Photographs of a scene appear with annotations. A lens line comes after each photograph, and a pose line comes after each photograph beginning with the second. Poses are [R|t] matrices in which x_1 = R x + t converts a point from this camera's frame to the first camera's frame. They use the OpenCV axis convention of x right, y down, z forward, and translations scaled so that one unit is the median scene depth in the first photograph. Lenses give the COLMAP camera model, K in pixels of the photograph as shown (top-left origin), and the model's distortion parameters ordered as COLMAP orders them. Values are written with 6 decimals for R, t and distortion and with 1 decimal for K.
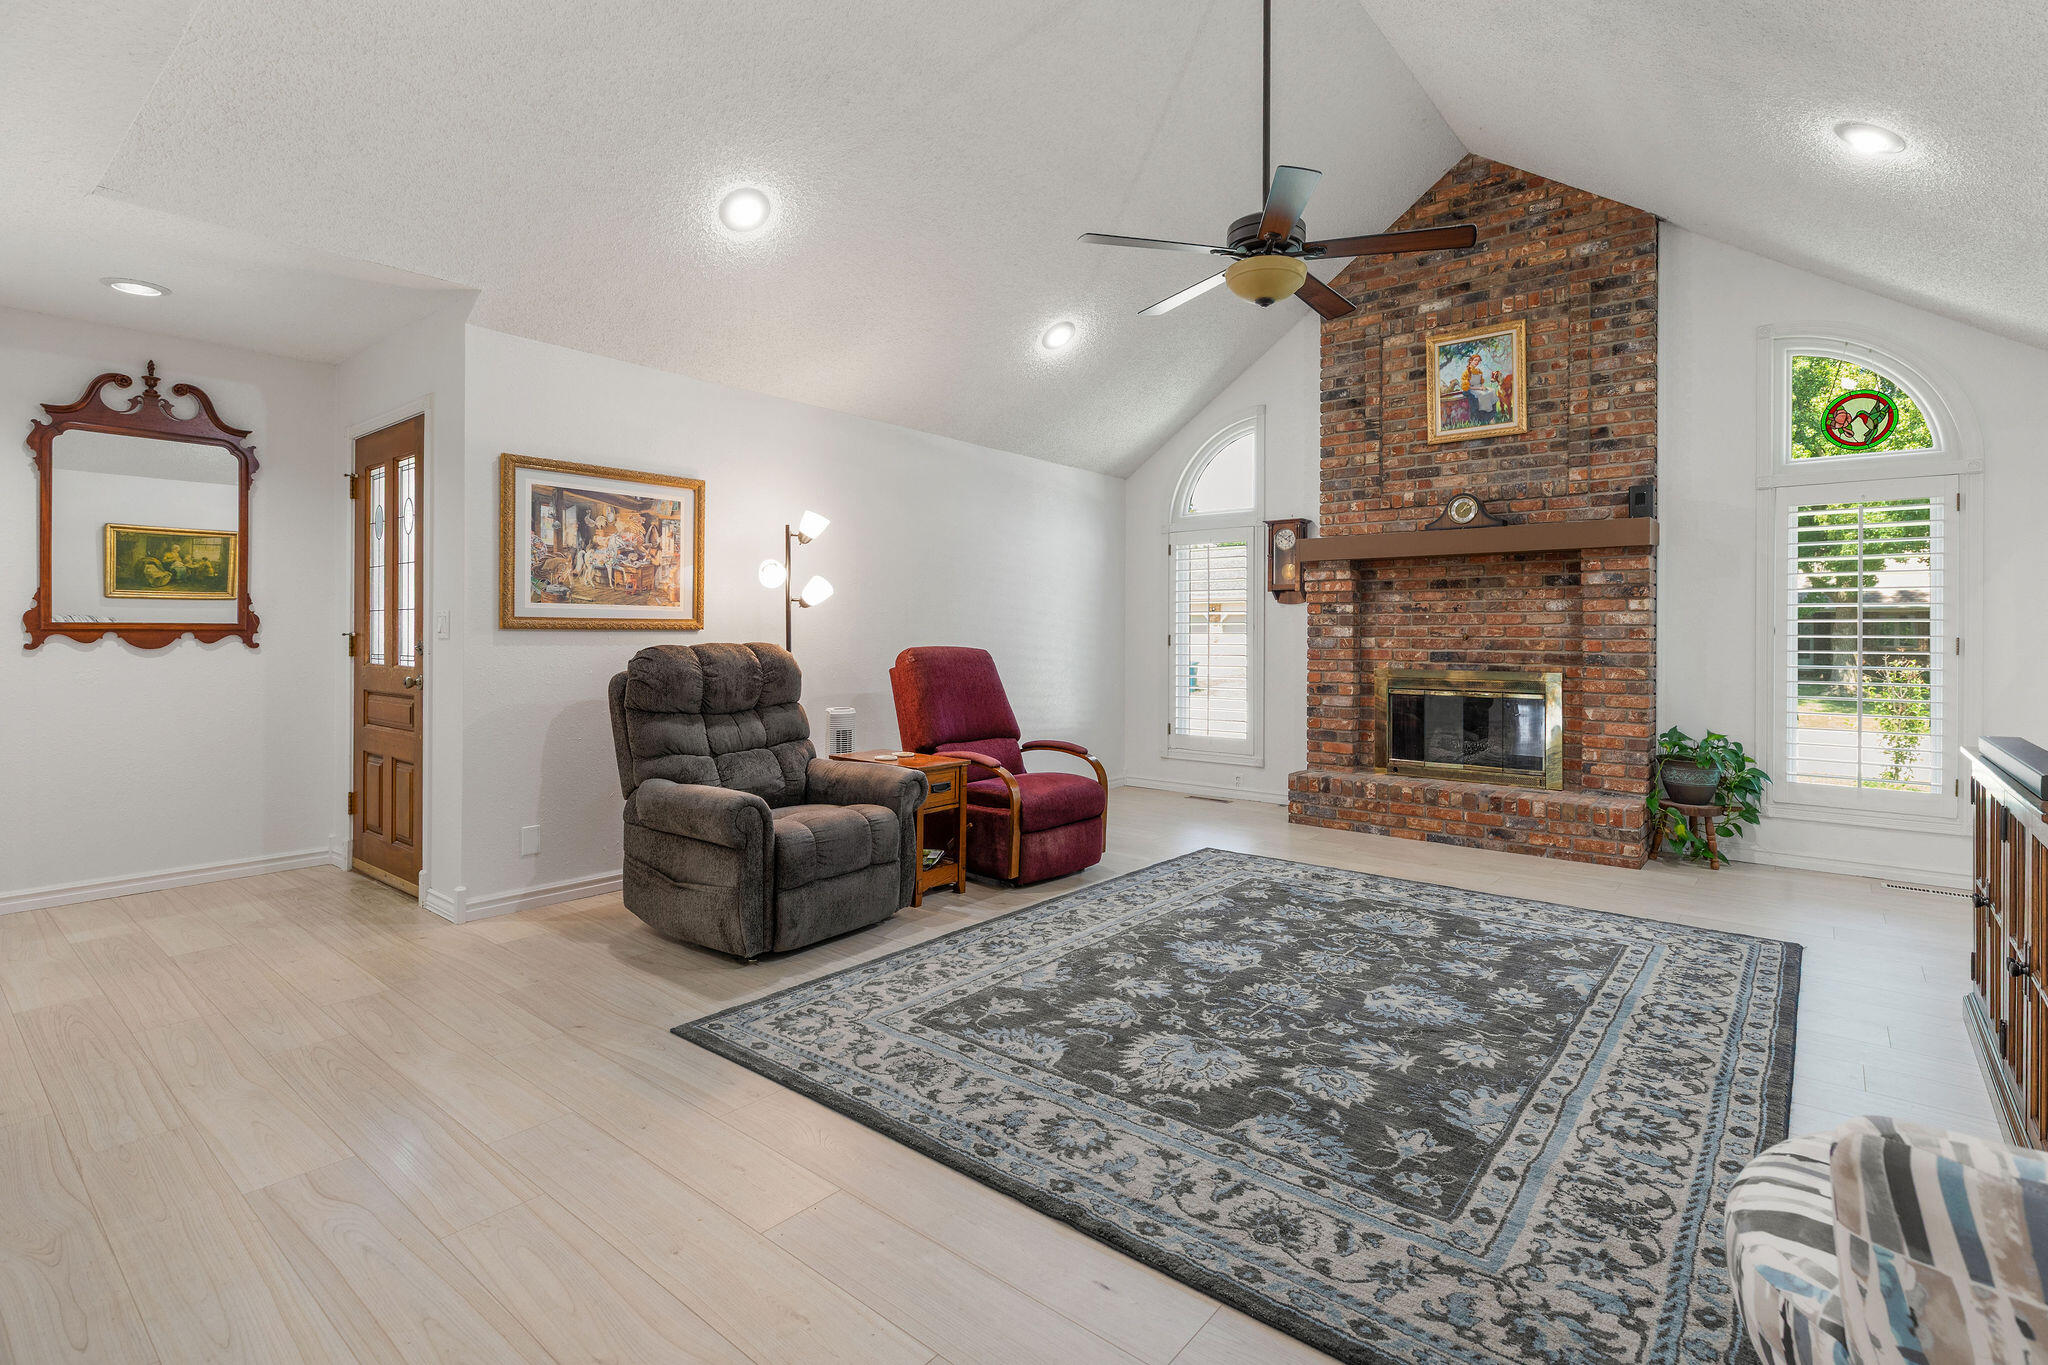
lens RADIAL K [[953.0, 0, 1045.1], [0, 953.0, 625.5], [0, 0, 1]] dist [0.000386, 0.000519]
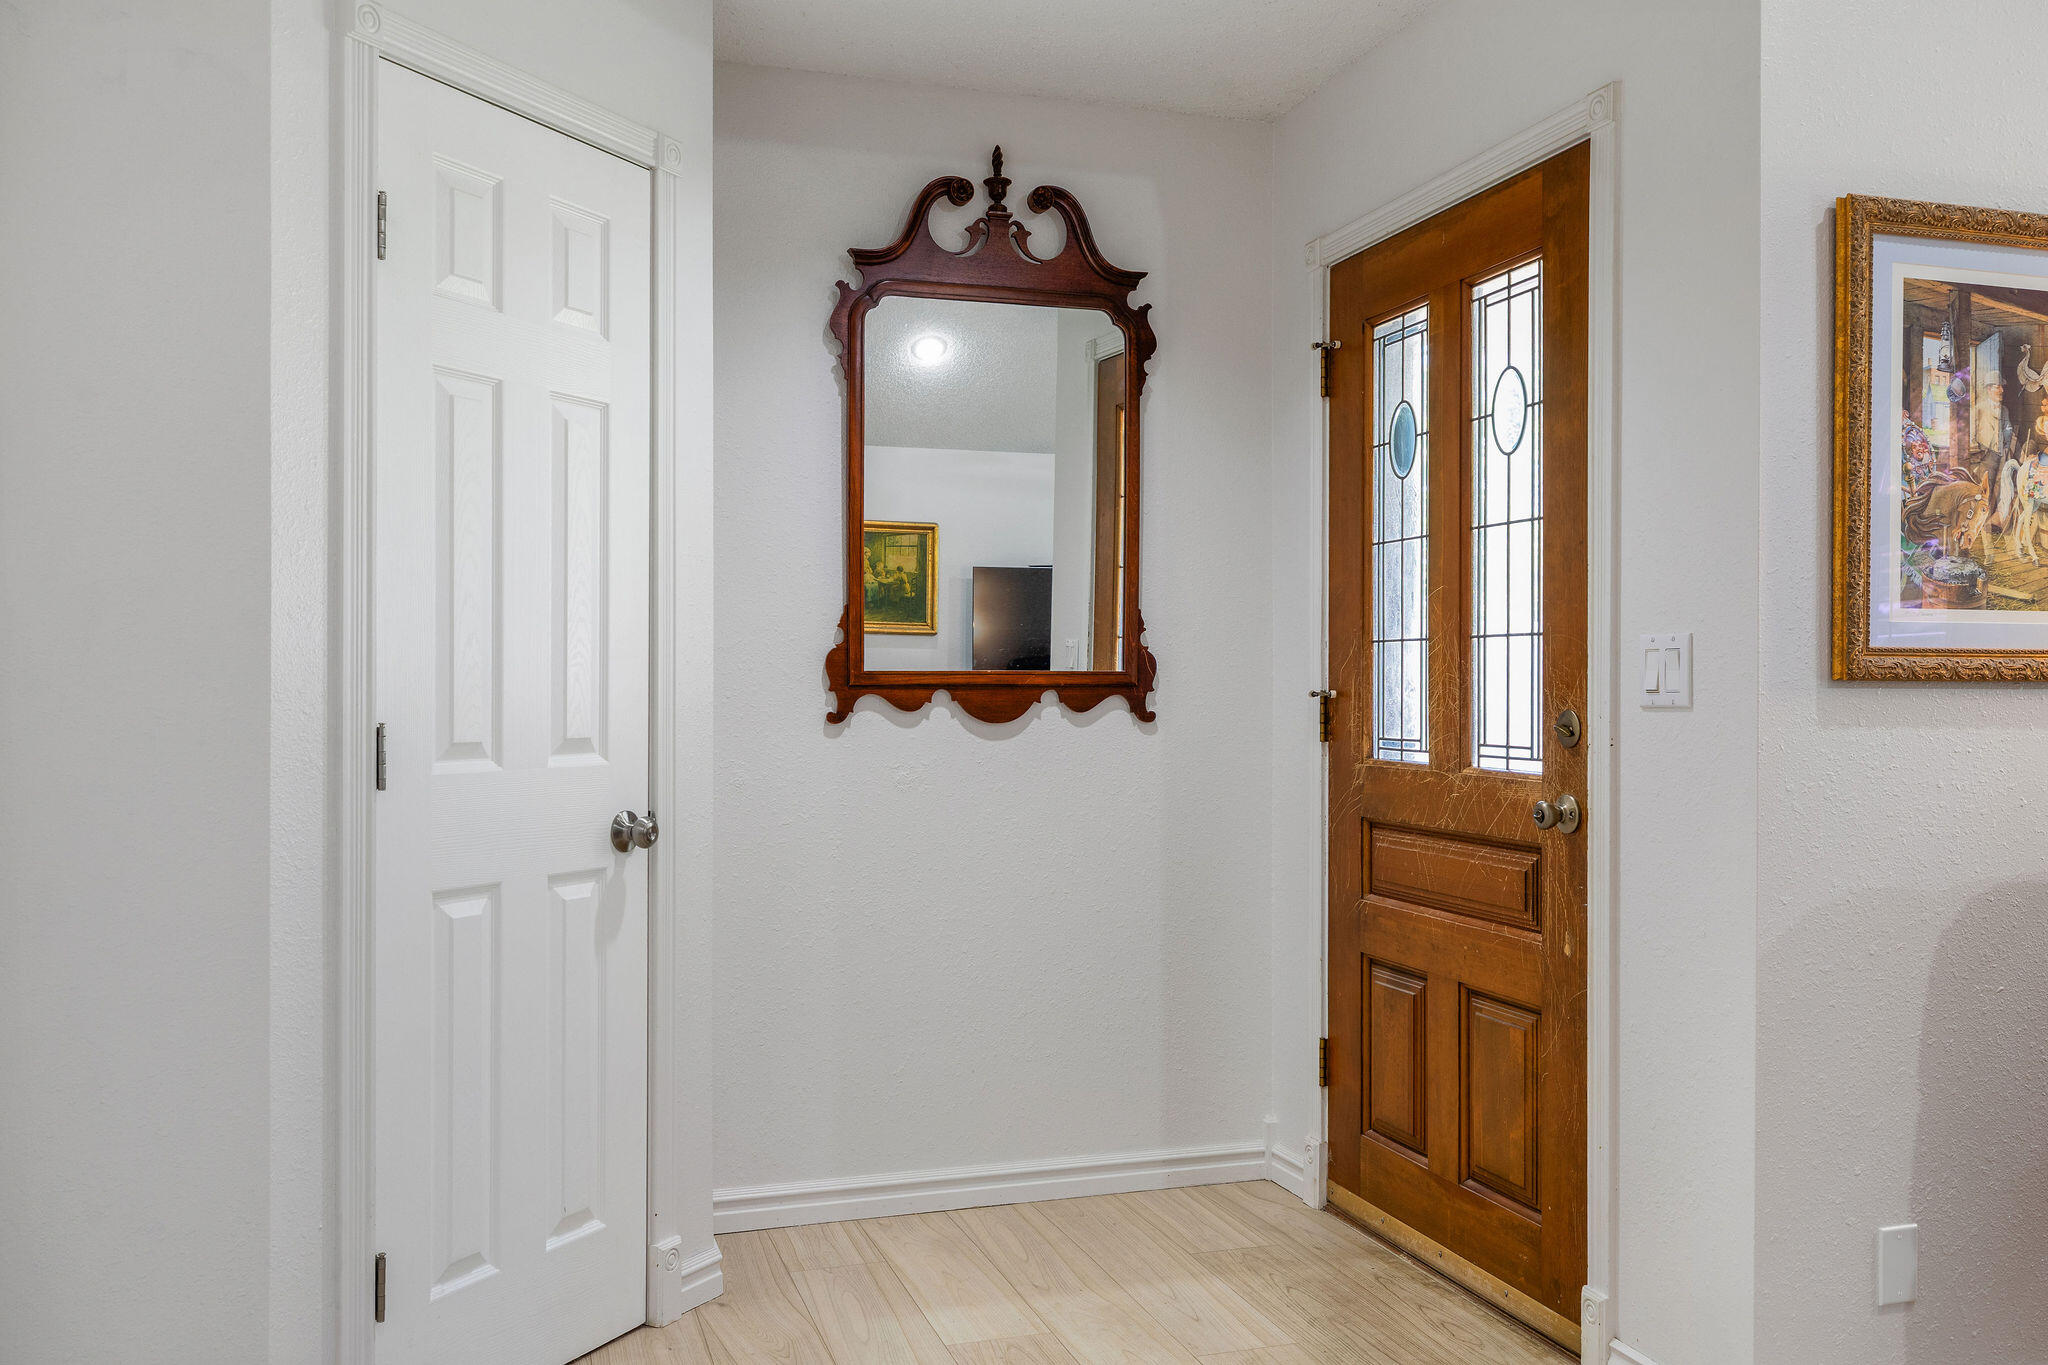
lens RADIAL K [[1654.4, 0, 1023.6], [0, 1654.4, 684.0], [0, 0, 1]] dist [0.012298, 0.005623]
pose [[0.835248, -0.001398, -0.549872, -0.453367], [0.006151, 0.999958, 0.006801, -0.001806], [0.549839, -0.009062, 0.835221, 0.282631]]
